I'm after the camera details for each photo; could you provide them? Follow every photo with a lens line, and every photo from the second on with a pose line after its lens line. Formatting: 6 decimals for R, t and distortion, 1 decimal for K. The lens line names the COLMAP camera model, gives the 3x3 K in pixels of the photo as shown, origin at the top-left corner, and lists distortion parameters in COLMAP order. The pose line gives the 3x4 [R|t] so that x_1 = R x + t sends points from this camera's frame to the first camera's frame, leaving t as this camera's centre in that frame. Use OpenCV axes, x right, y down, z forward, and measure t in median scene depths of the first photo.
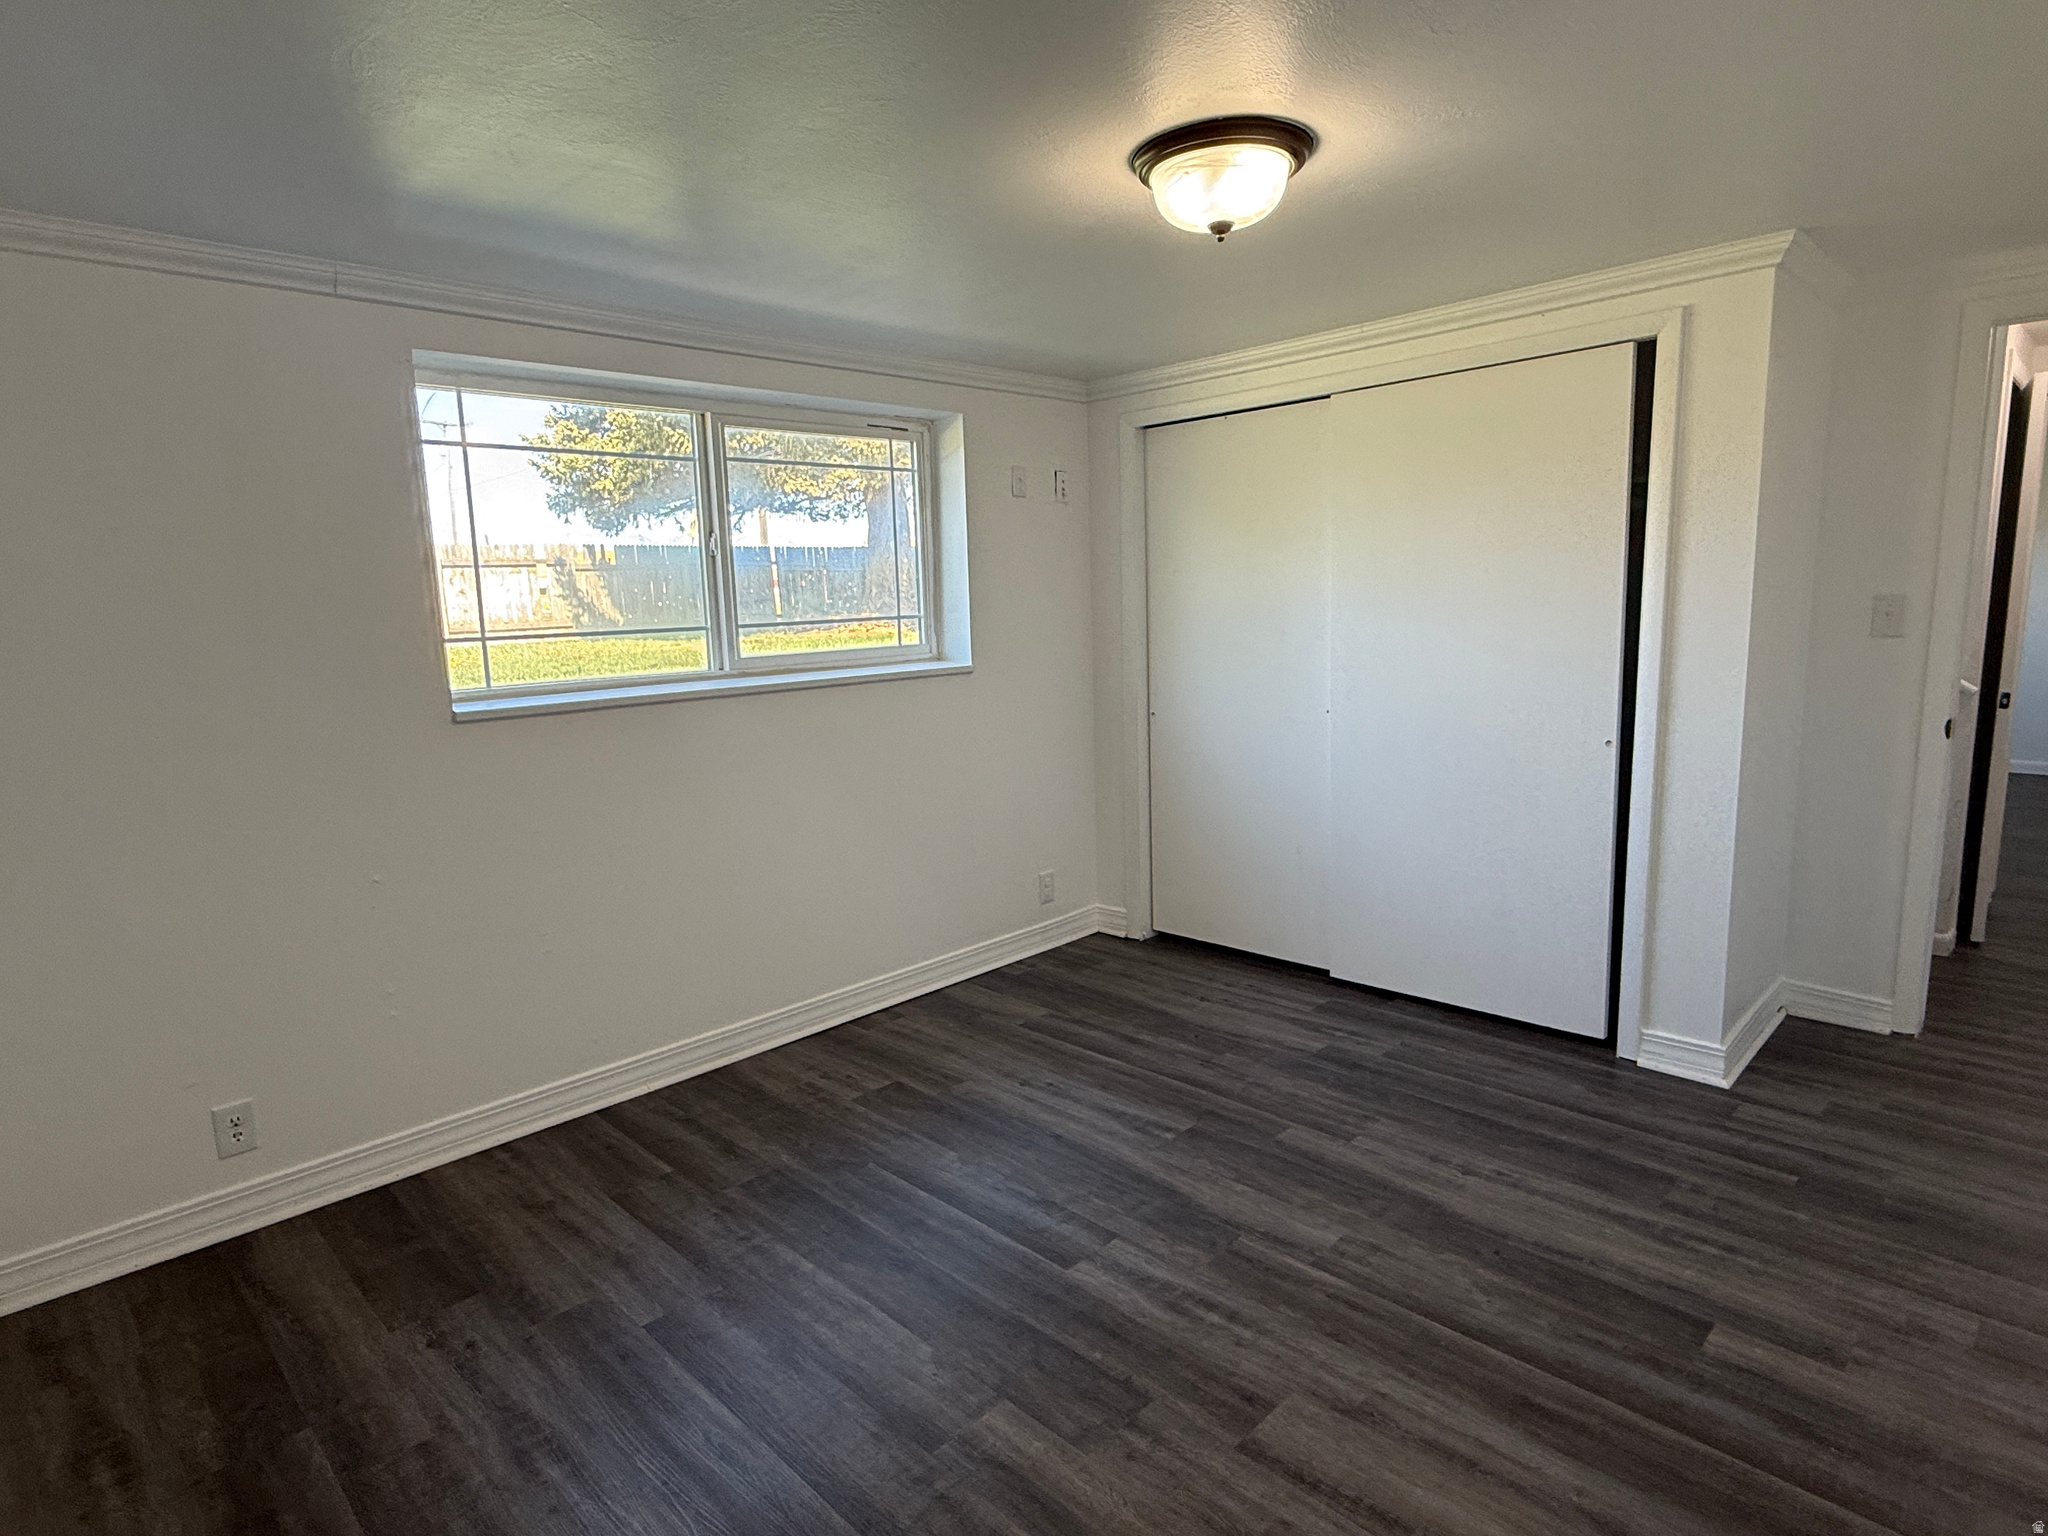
lens RADIAL K [[1104.4, 0, 1023.4], [0, 1104.4, 776.1], [0, 0, 1]] dist [-0.000763, 0.000175]
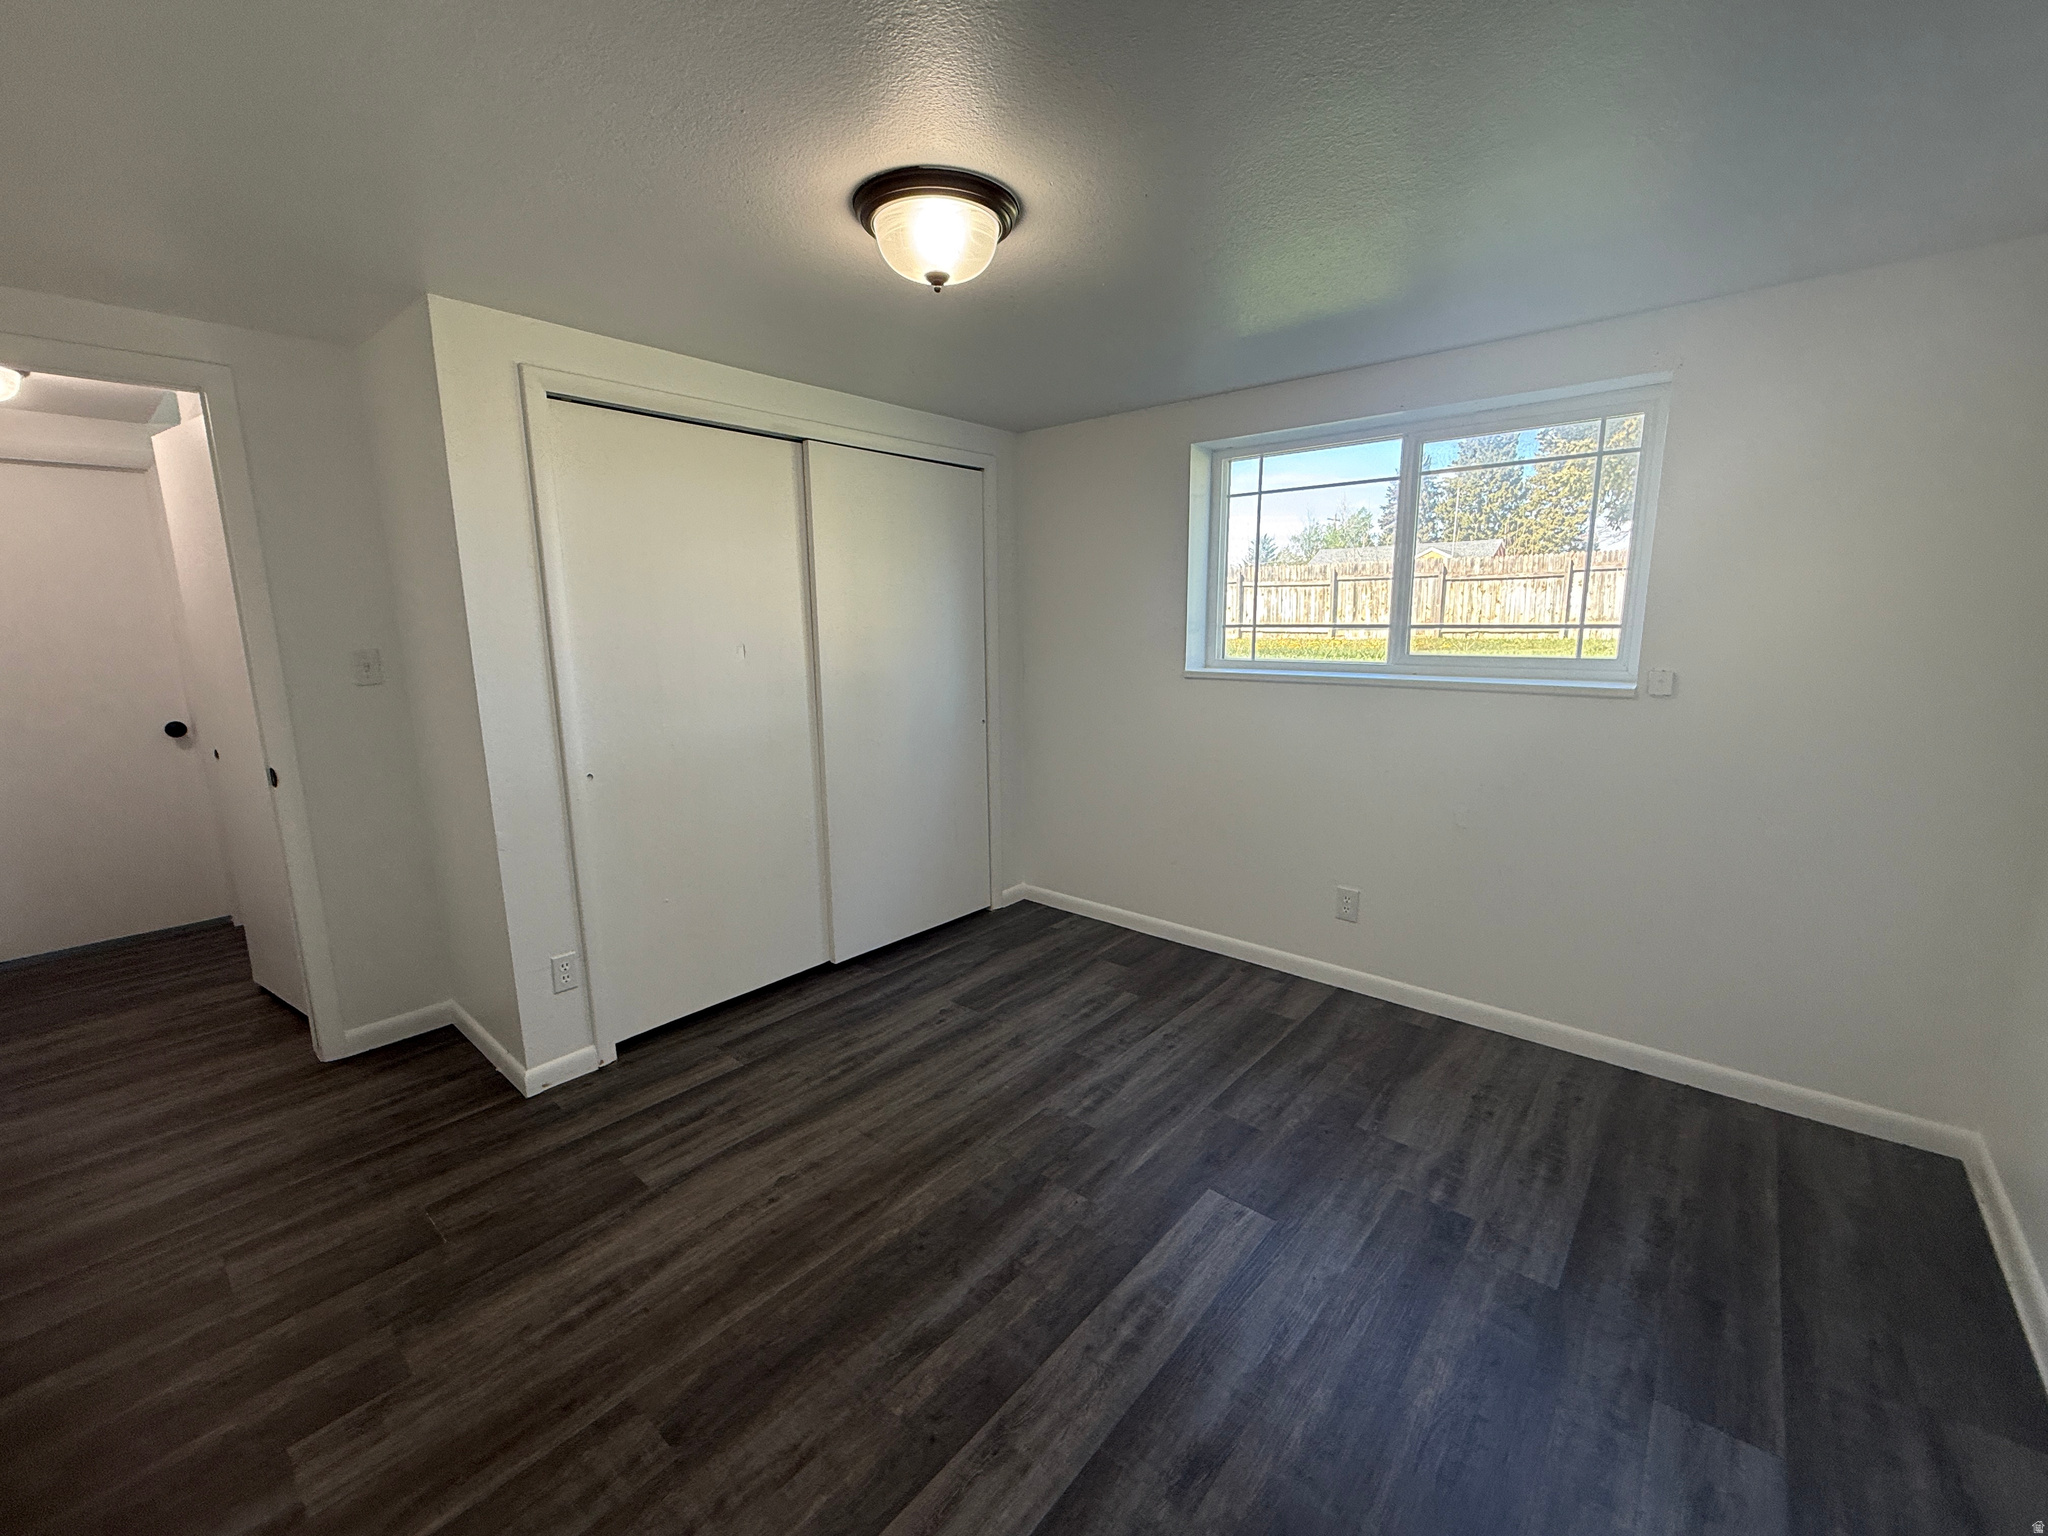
lens RADIAL K [[830.1, 0, 1024.0], [0, 830.1, 768.0], [0, 0, 1]] dist [-0.016686, -0.000046]
pose [[0.068963, 0.211368, -0.974971, 0.631667], [-0.151223, 0.968219, 0.199207, -0.119196], [0.986091, 0.133700, 0.098735, 0.633016]]
